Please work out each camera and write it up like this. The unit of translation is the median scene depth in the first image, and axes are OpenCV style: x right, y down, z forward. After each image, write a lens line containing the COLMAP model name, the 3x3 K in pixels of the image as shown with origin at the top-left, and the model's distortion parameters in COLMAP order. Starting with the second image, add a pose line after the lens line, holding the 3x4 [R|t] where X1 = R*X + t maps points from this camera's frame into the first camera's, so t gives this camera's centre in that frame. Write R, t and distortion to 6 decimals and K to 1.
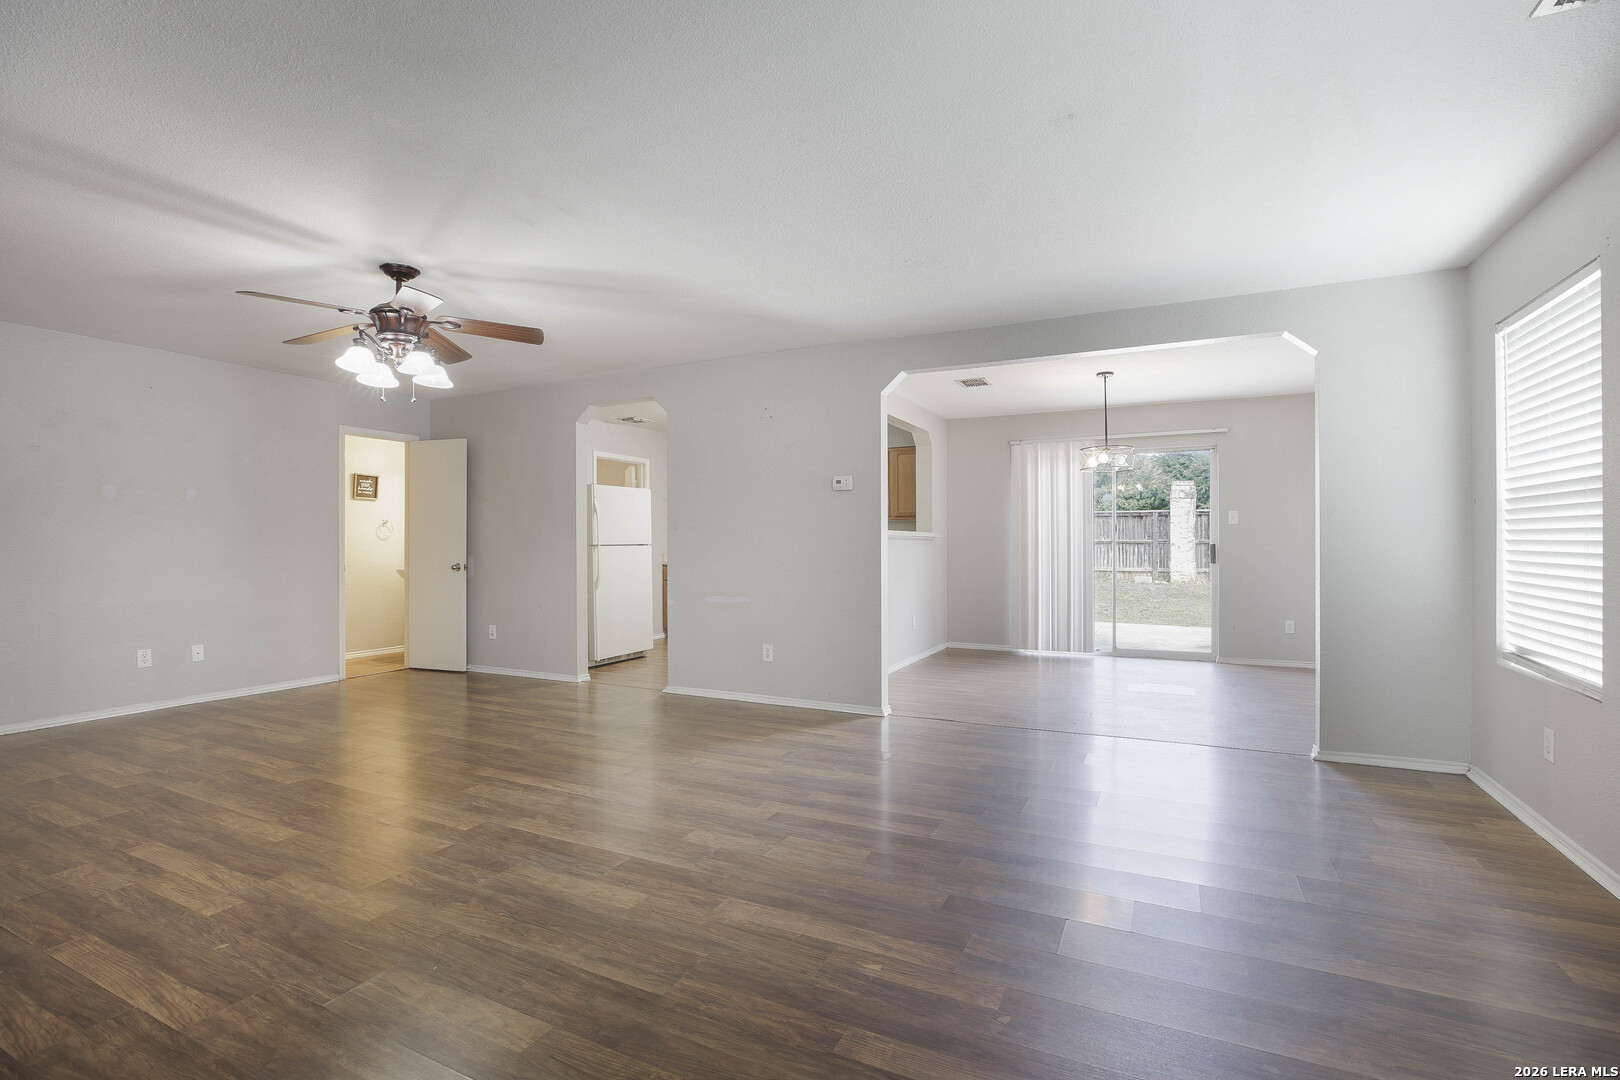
lens RADIAL K [[746.5, 0, 825.6], [0, 746.5, 545.9], [0, 0, 1]] dist [-0.036367, 0.008452]
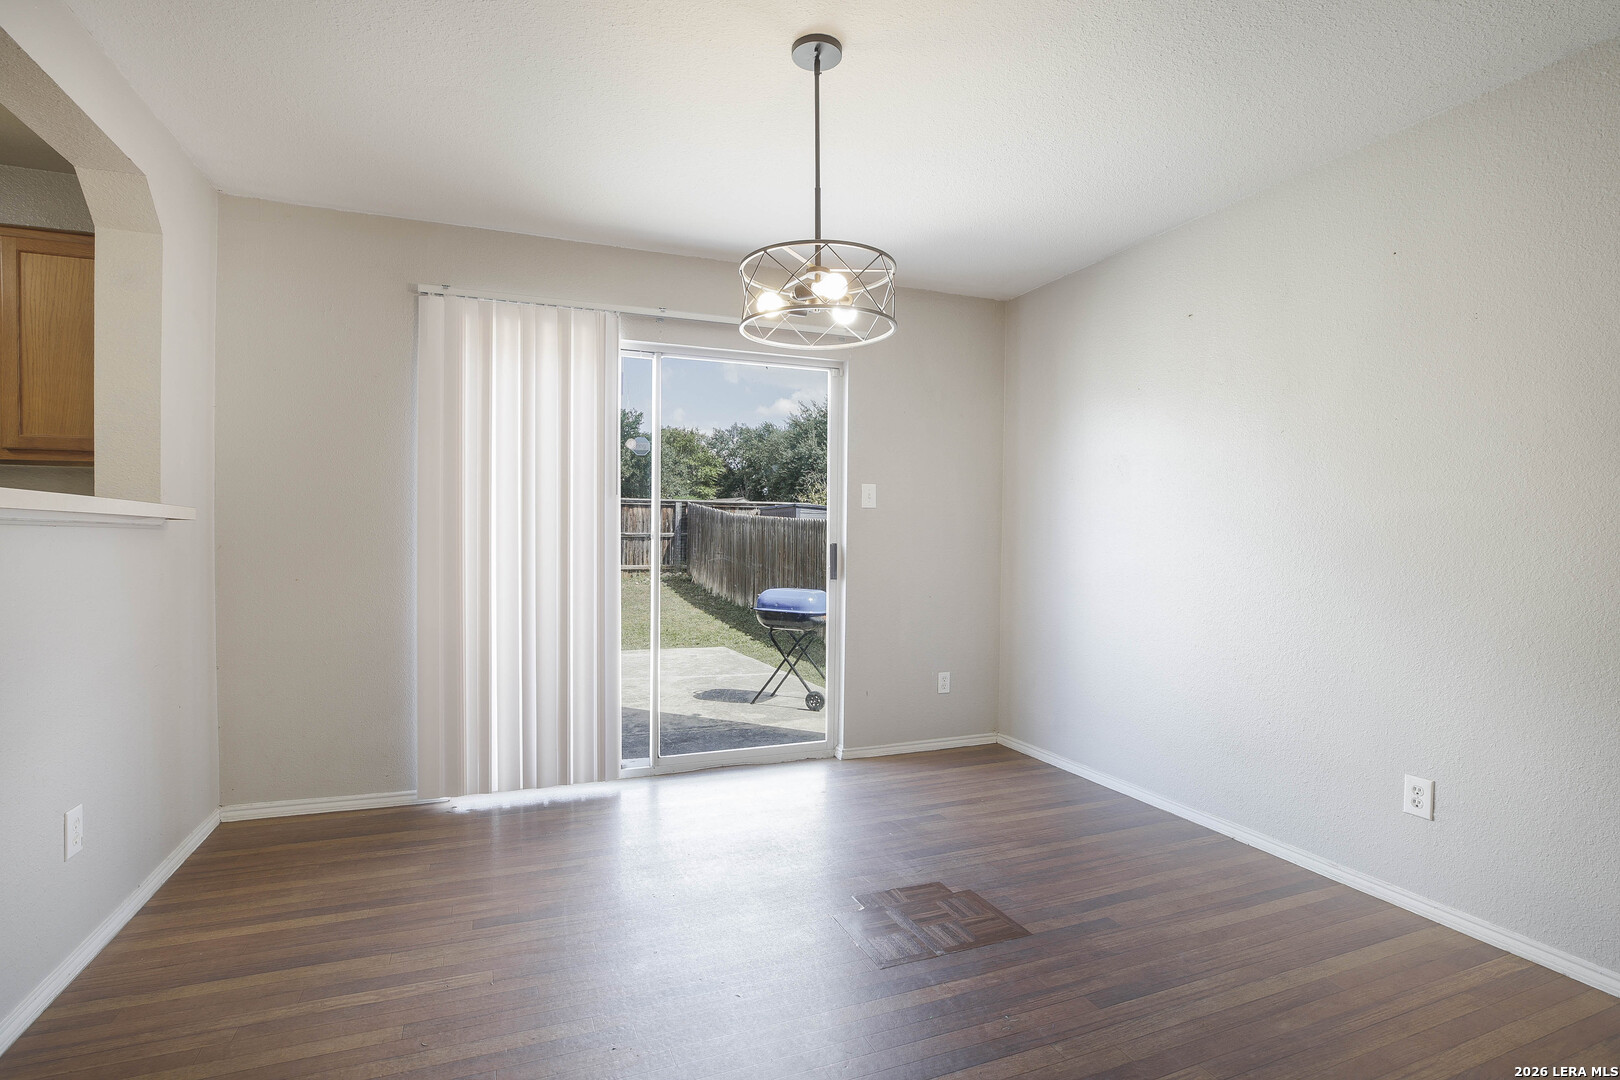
lens RADIAL K [[746.5, 0, 795.4], [0, 746.5, 555.1], [0, 0, 1]] dist [-0.036367, 0.008452]
pose [[0.684412, -0.008631, 0.729045, 0.062392], [-0.009227, 0.999747, 0.020497, -0.003290], [-0.729037, -0.020755, 0.684159, 0.369871]]
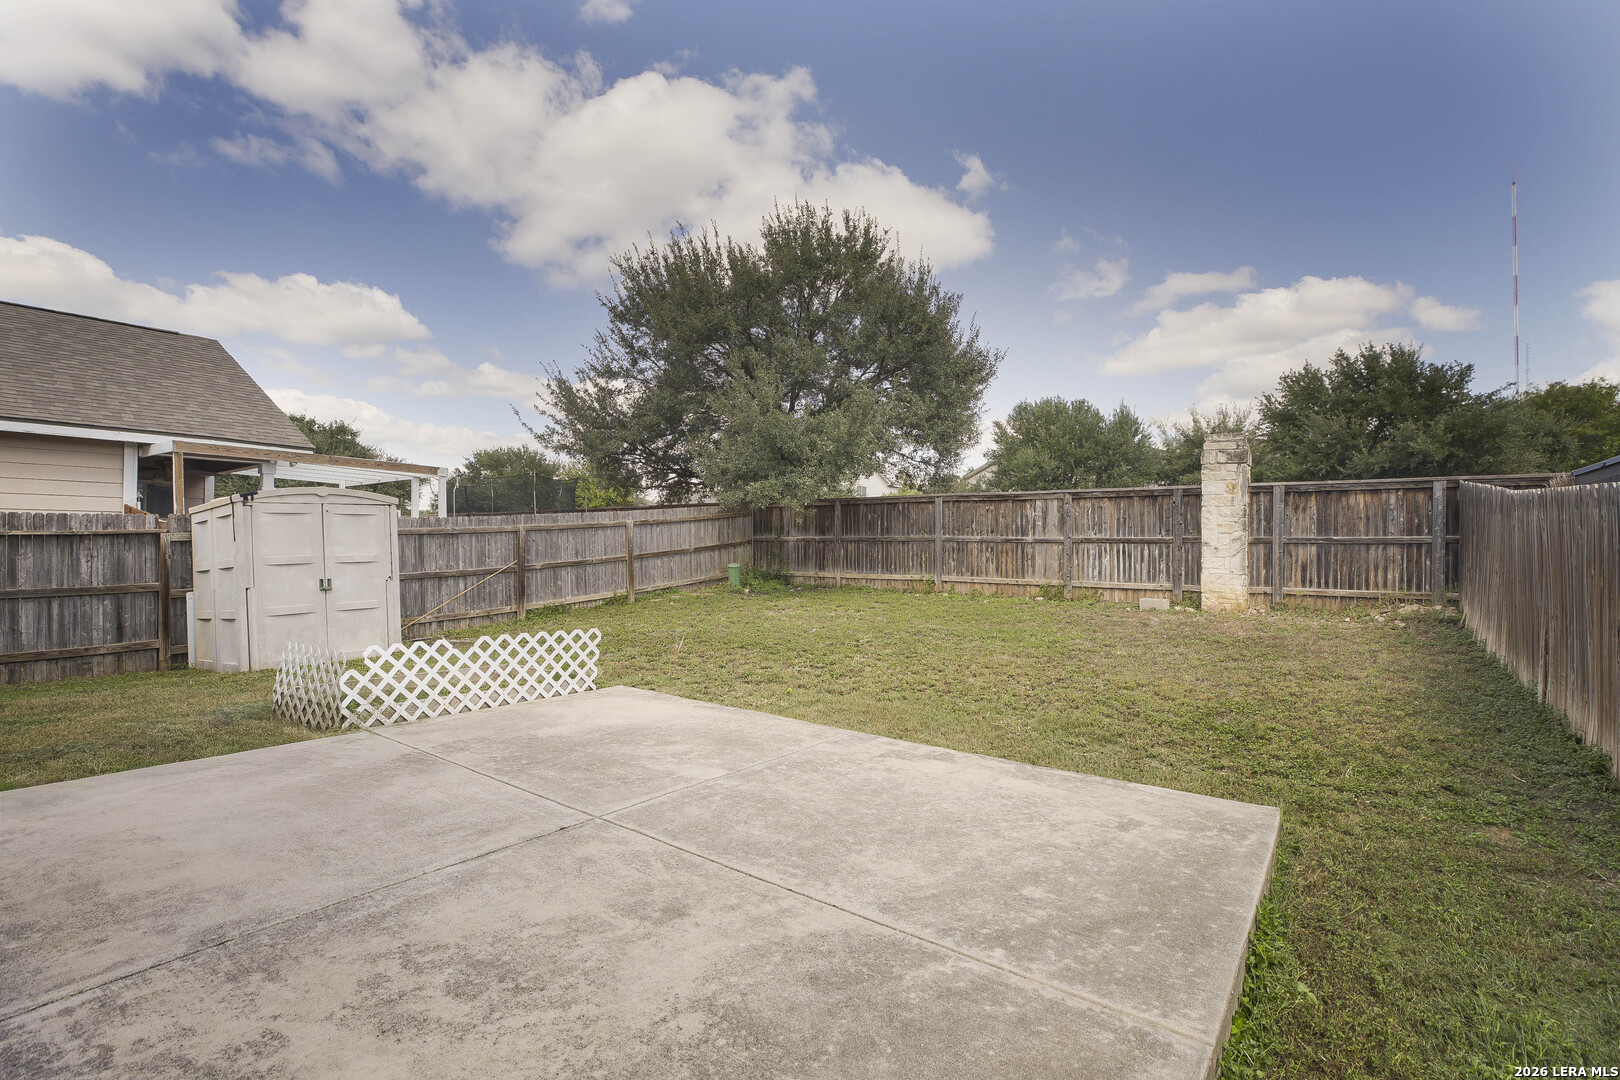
lens RADIAL K [[746.5, 0, 814.3], [0, 746.5, 538.9], [0, 0, 1]] dist [-0.036367, 0.008452]
pose [[0.983153, 0.007581, -0.182629, 0.457101], [-0.009937, 0.999879, -0.011990, 0.006488], [0.182516, 0.013603, 0.983109, 0.632377]]
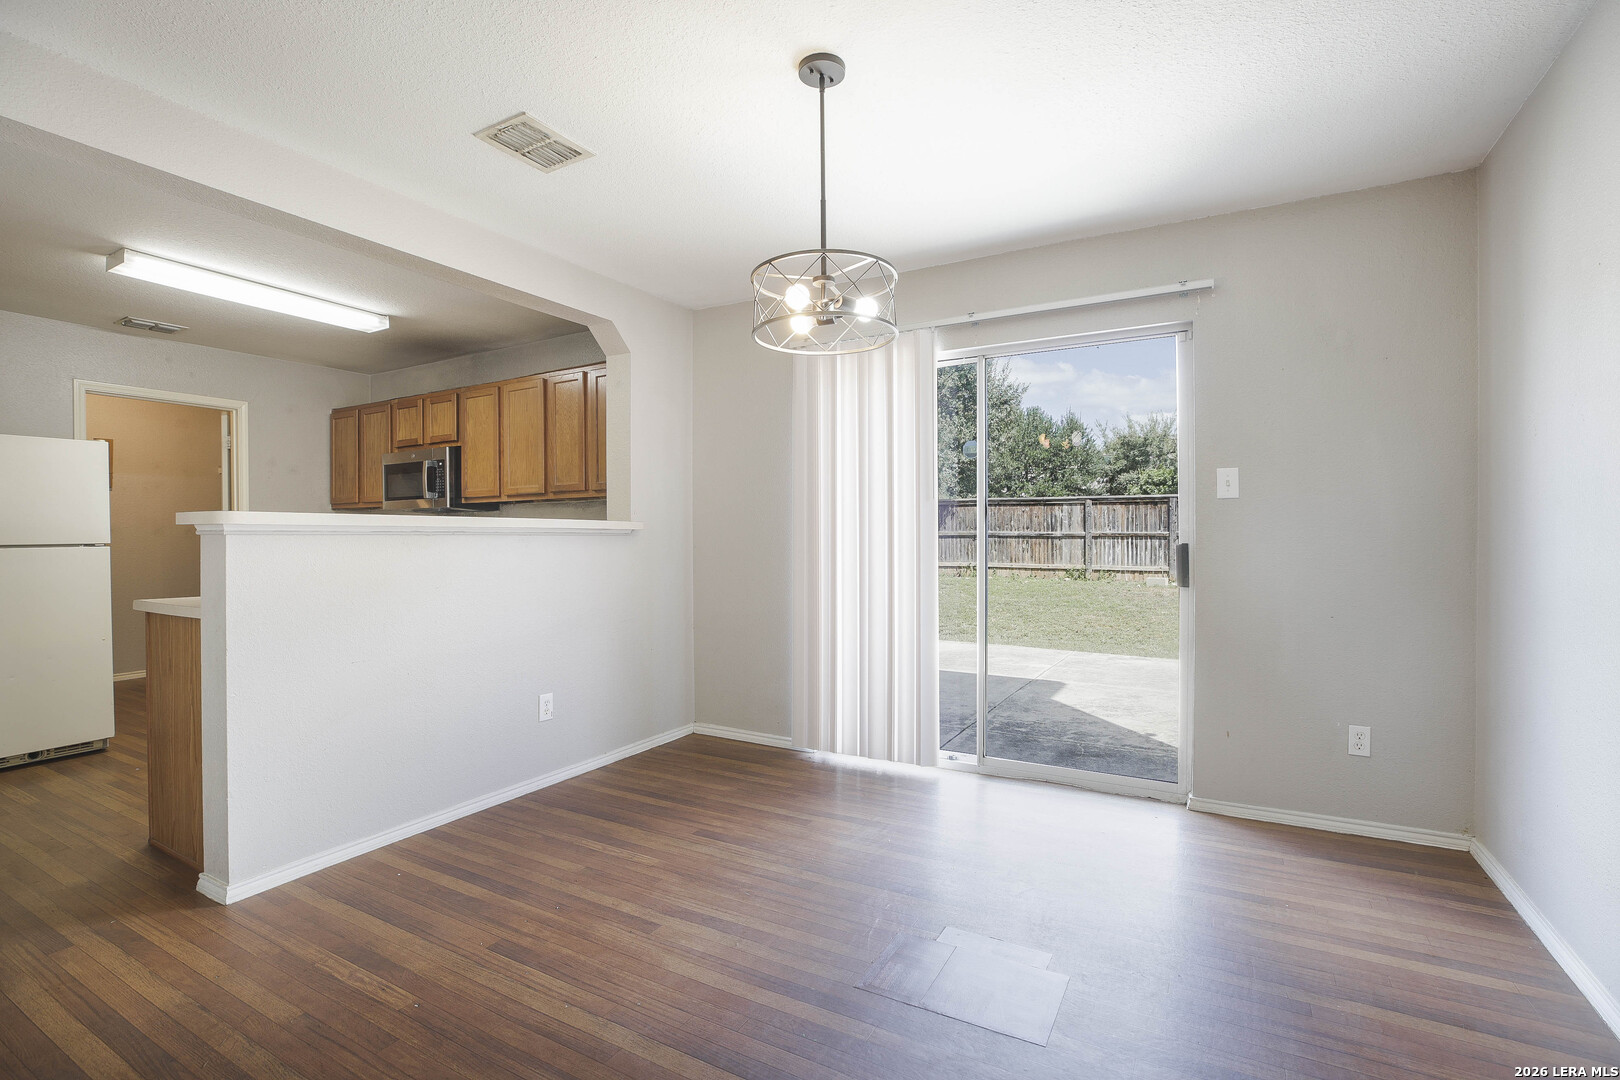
lens RADIAL K [[746.5, 0, 821.8], [0, 746.5, 541.9], [0, 0, 1]] dist [-0.036367, 0.008452]
pose [[0.998475, -0.000669, -0.055199, 0.189961], [0.001020, 0.999979, 0.006330, -0.004045], [0.055194, -0.006377, 0.998455, 0.311866]]
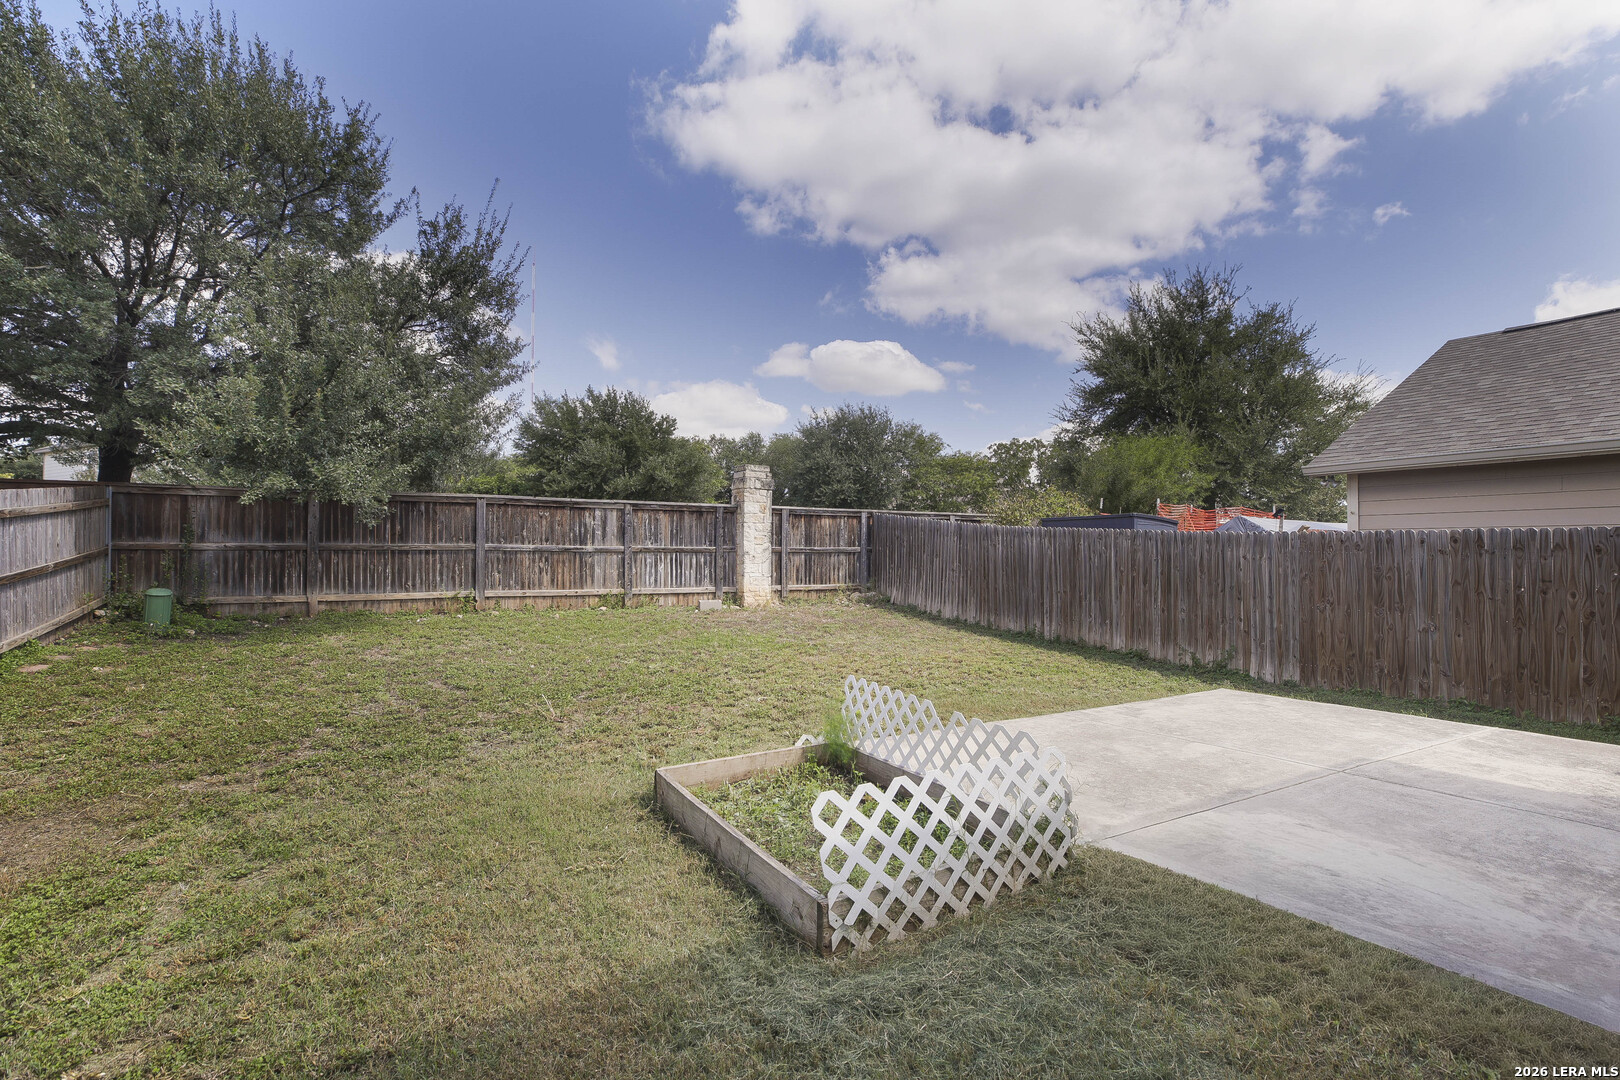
lens RADIAL K [[746.5, 0, 802.6], [0, 746.5, 542.5], [0, 0, 1]] dist [-0.036367, 0.008452]
pose [[0.584370, 0.014002, 0.811367, -0.131417], [-0.001034, 0.999863, -0.016510, -0.001049], [-0.811487, 0.008809, 0.584305, 0.897613]]
